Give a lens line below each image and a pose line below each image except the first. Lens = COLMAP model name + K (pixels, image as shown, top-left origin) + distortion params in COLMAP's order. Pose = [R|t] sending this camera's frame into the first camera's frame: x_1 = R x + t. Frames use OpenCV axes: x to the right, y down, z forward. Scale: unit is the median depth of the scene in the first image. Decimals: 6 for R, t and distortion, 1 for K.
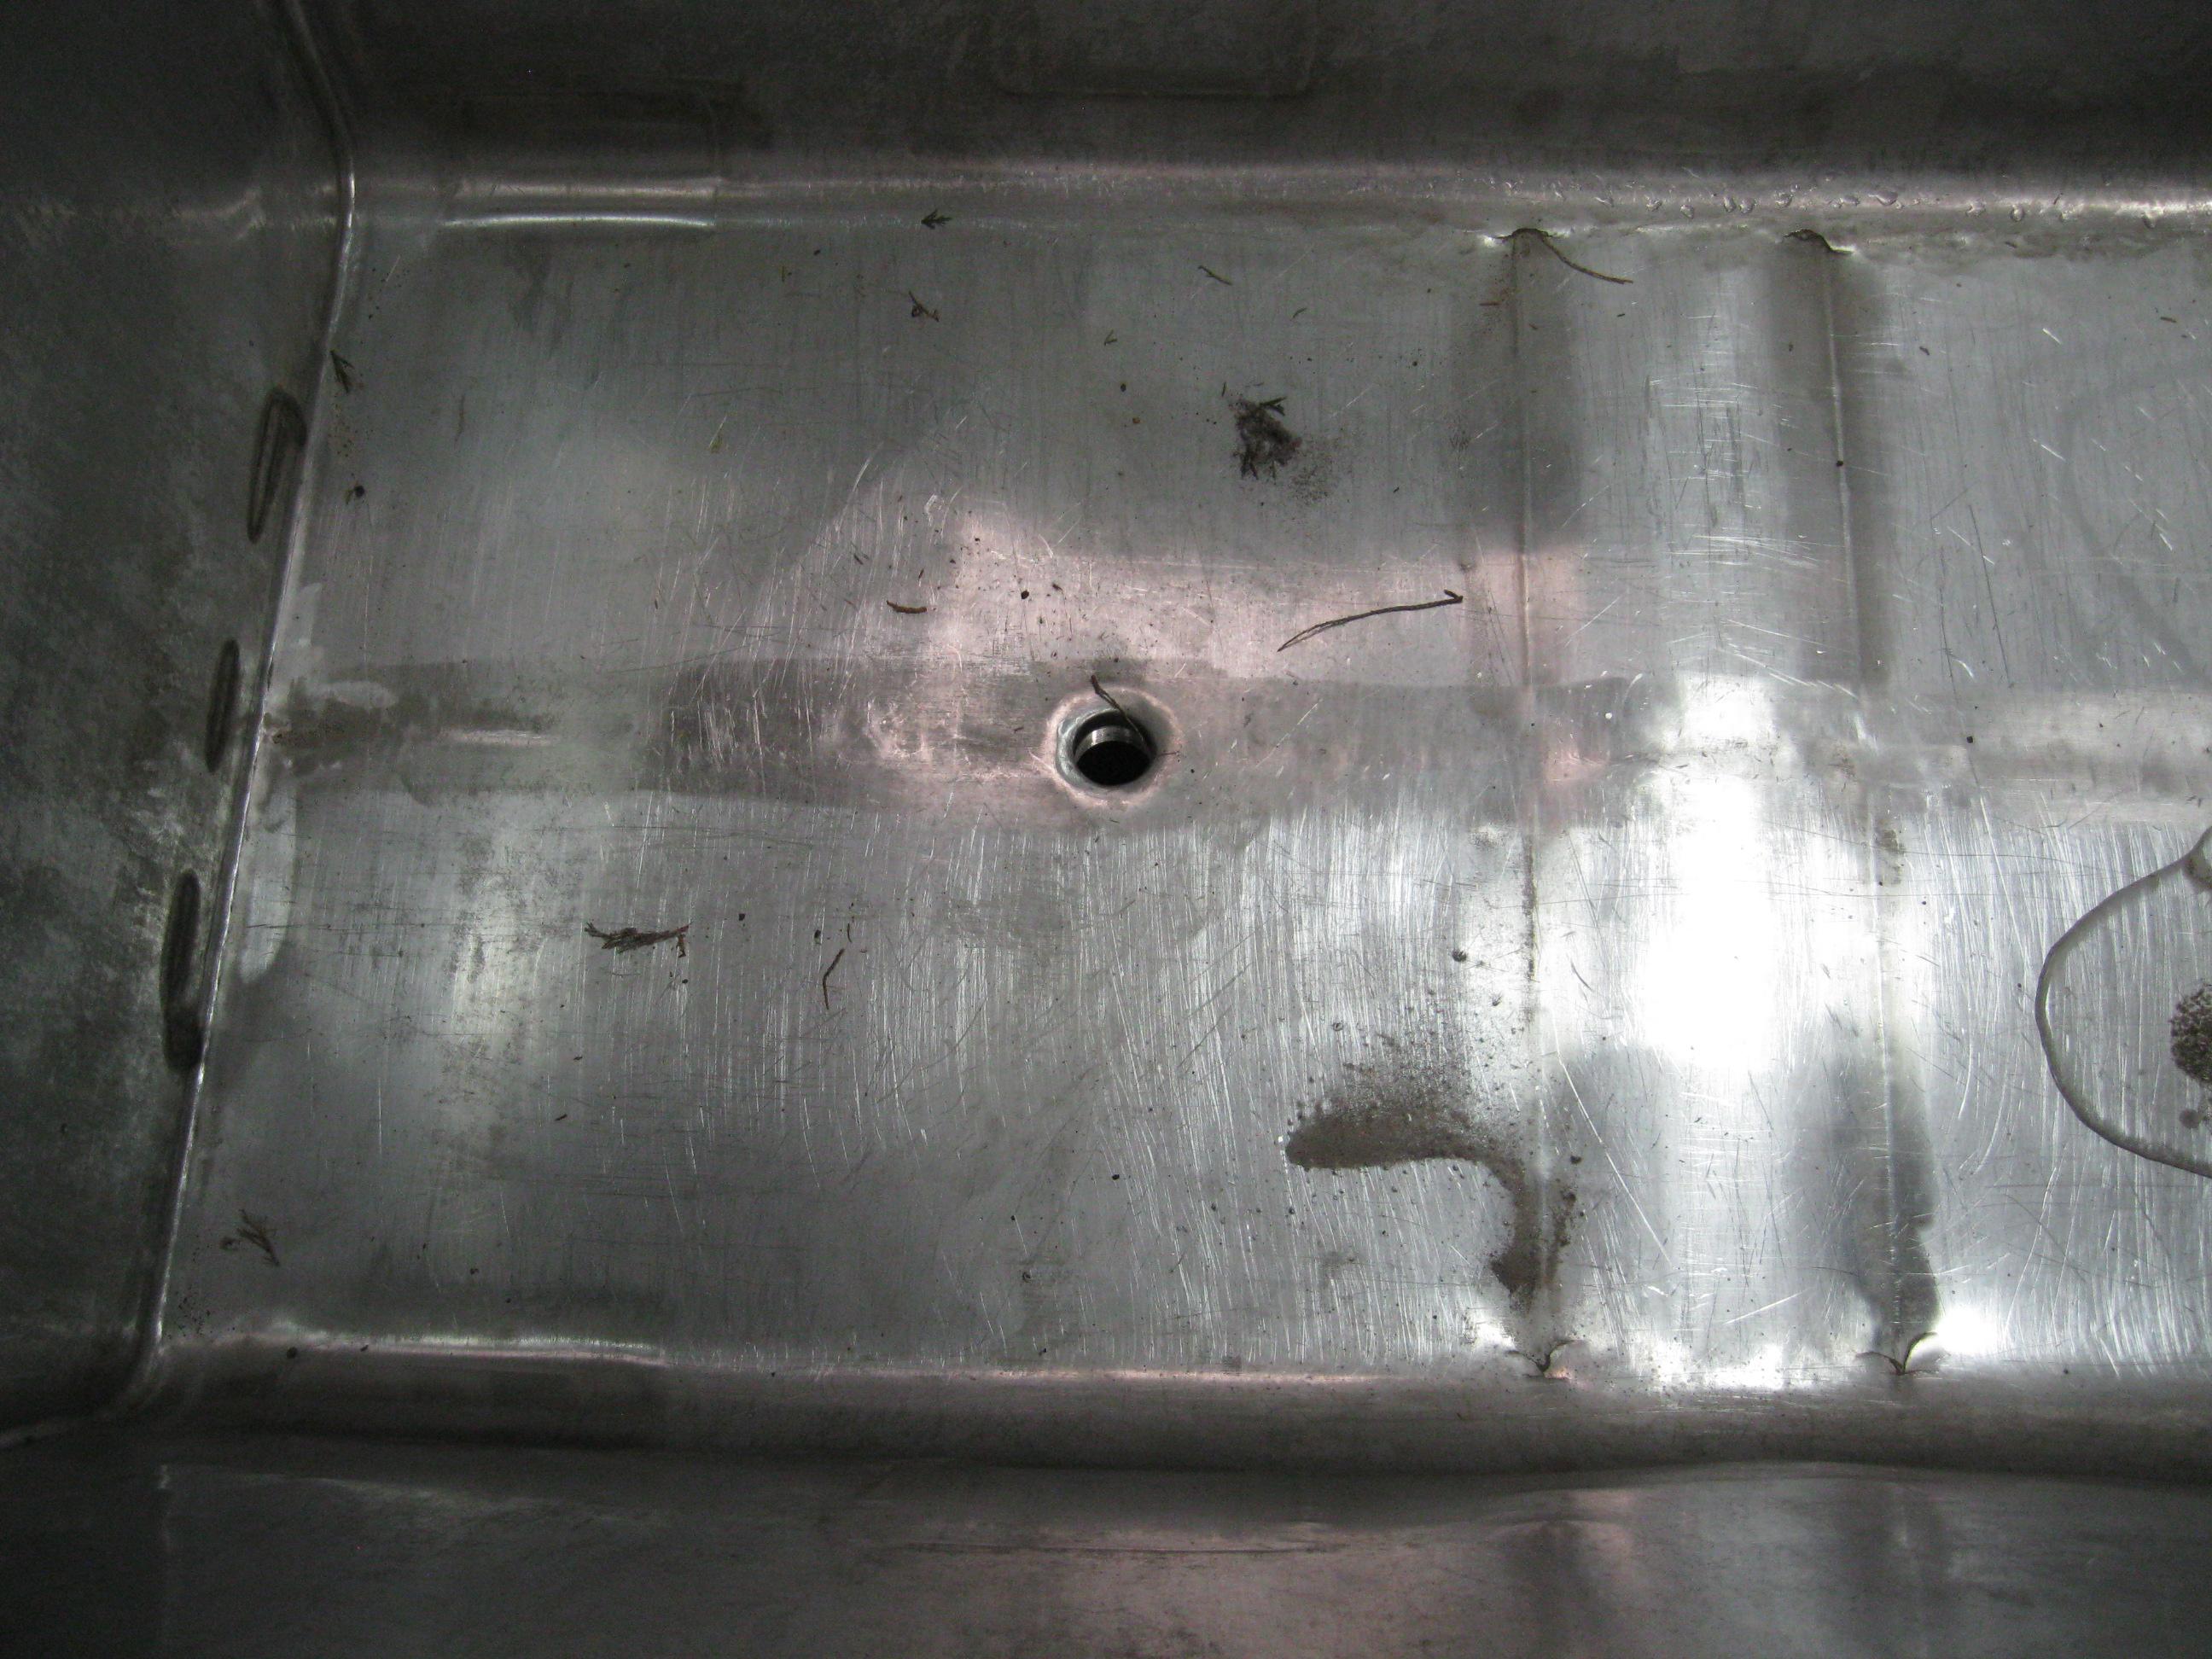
lens RADIAL K [[2395.7, 0, 1109.0], [0, 2395.7, 827.8], [0, 0, 1]] dist [-0.128832, 0.000000]
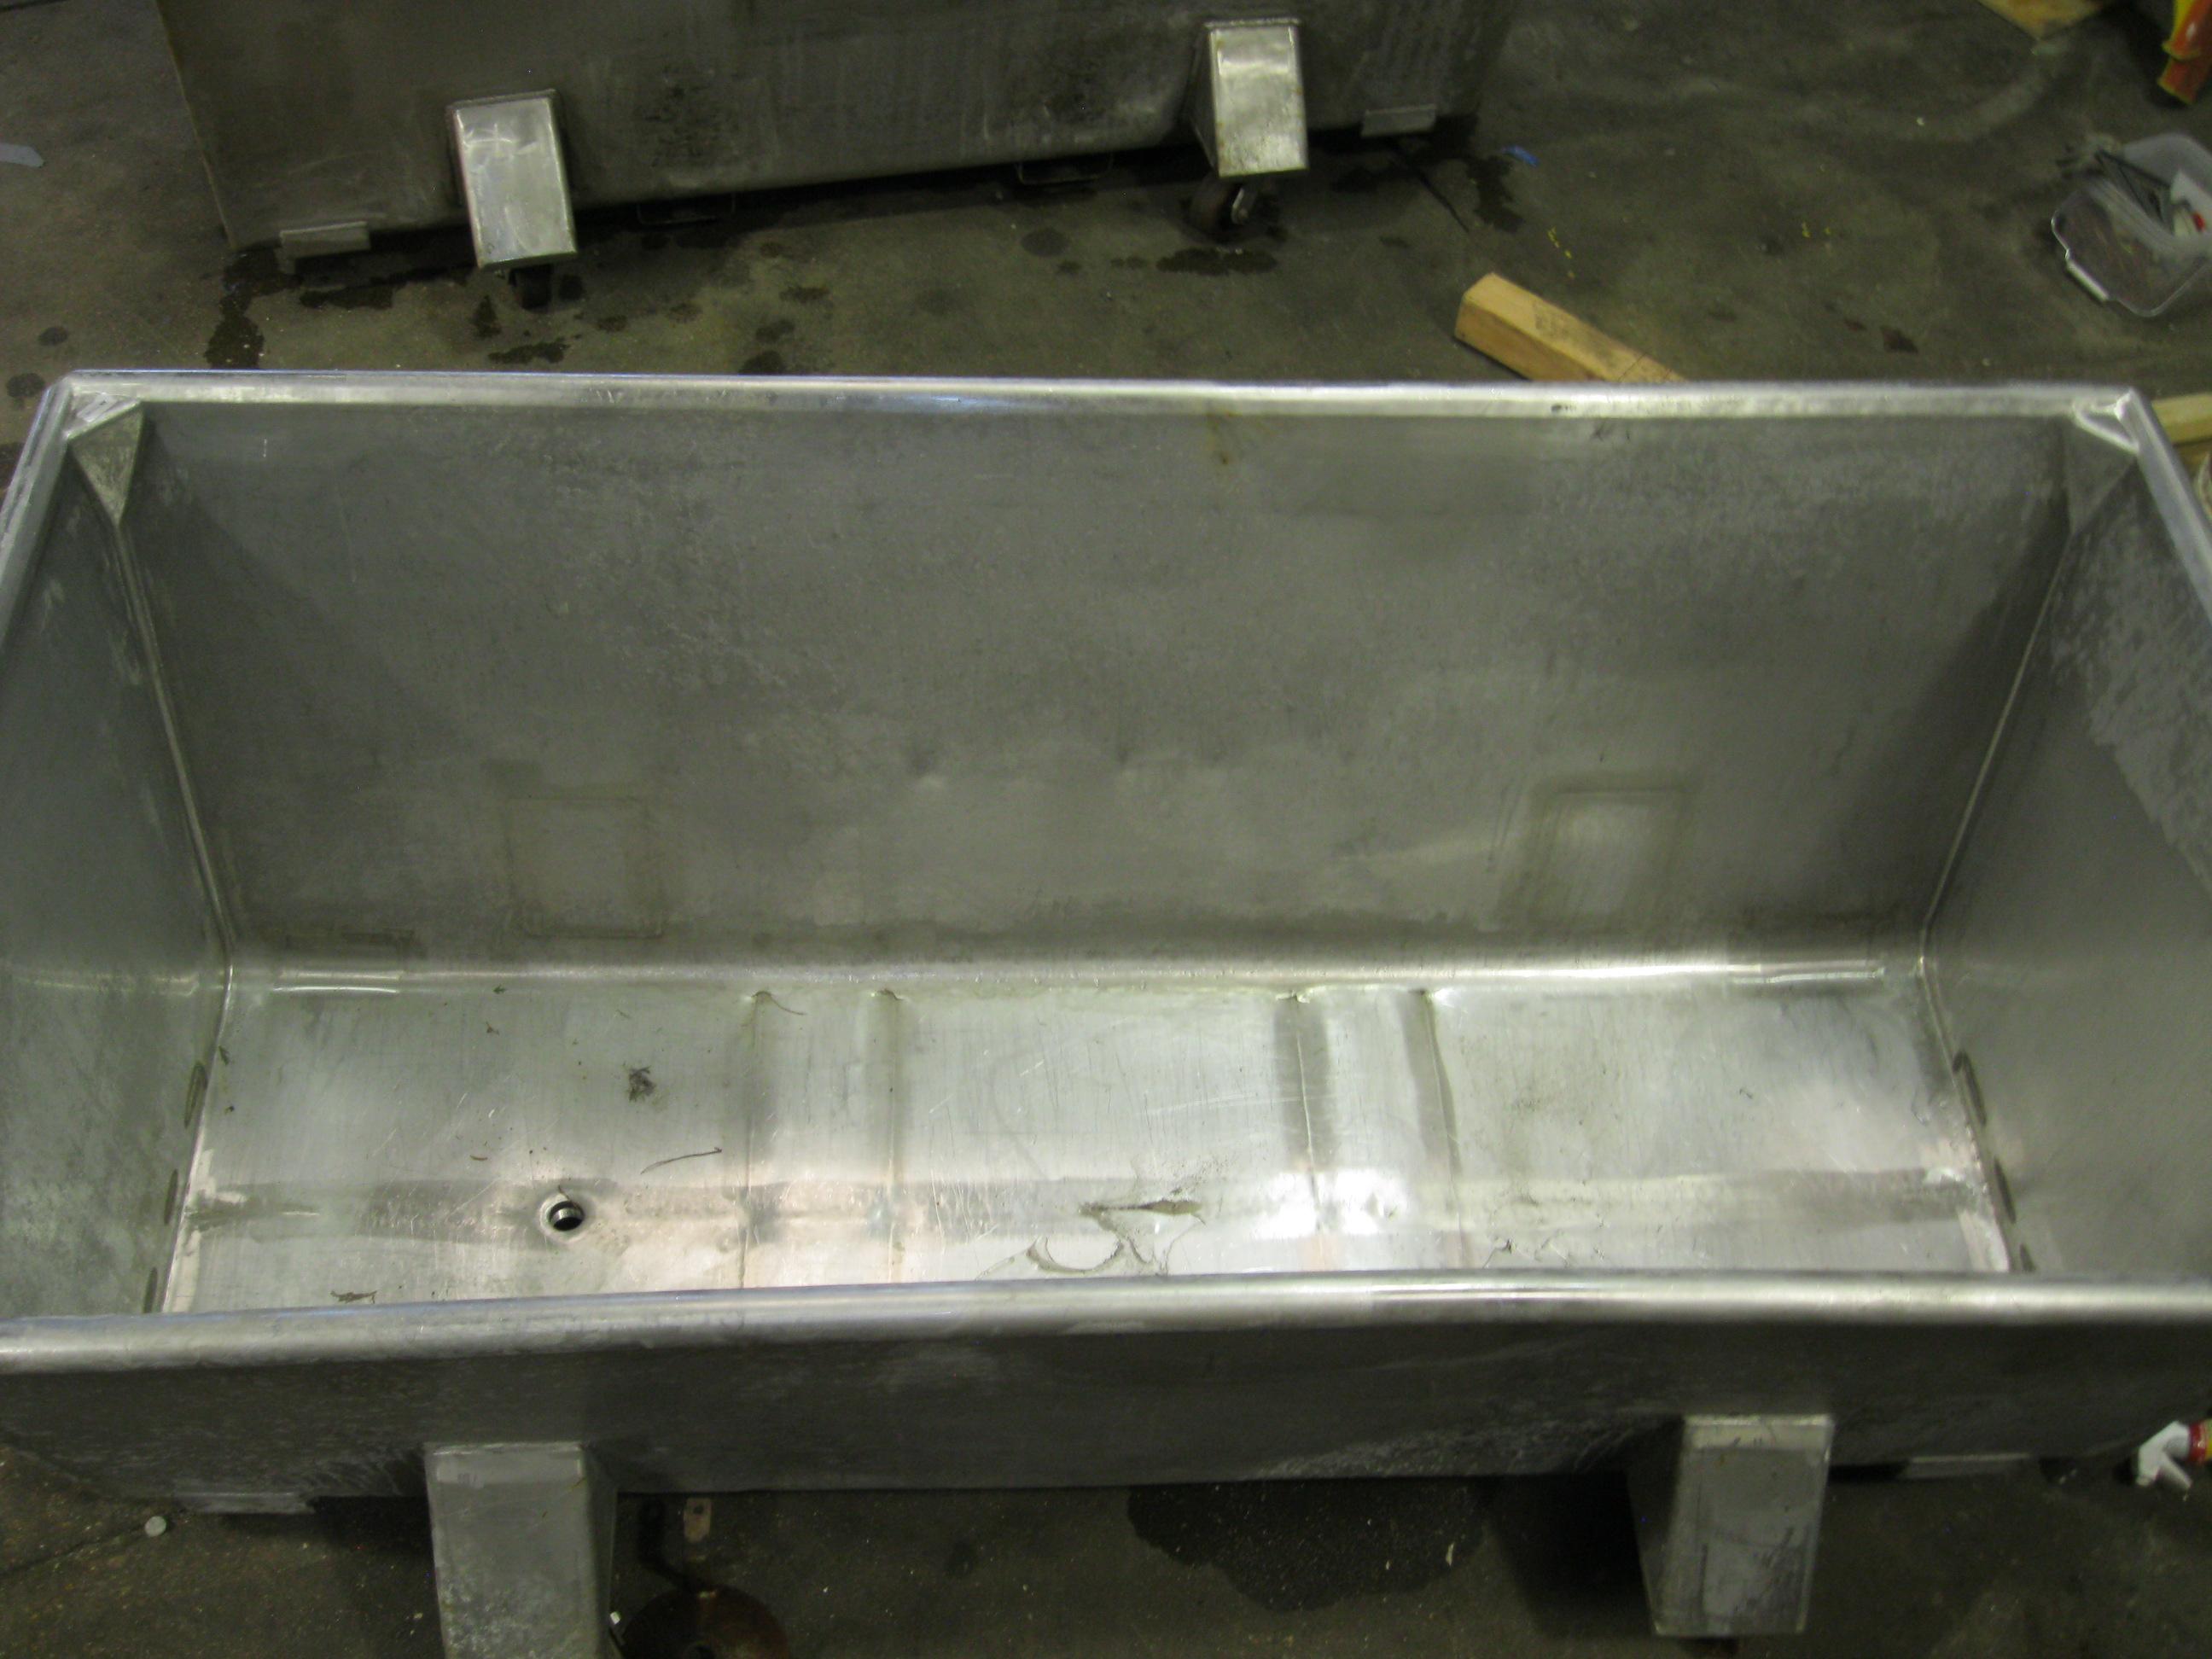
lens RADIAL K [[2395.7, 0, 1046.7], [0, 2395.7, 789.4], [0, 0, 1]] dist [-0.128832, 0.000000]
pose [[0.993858, 0.000686, 0.110658, 0.198786], [0.035298, 0.945777, -0.322893, 0.317815], [-0.104880, 0.324816, 0.939944, -1.266608]]
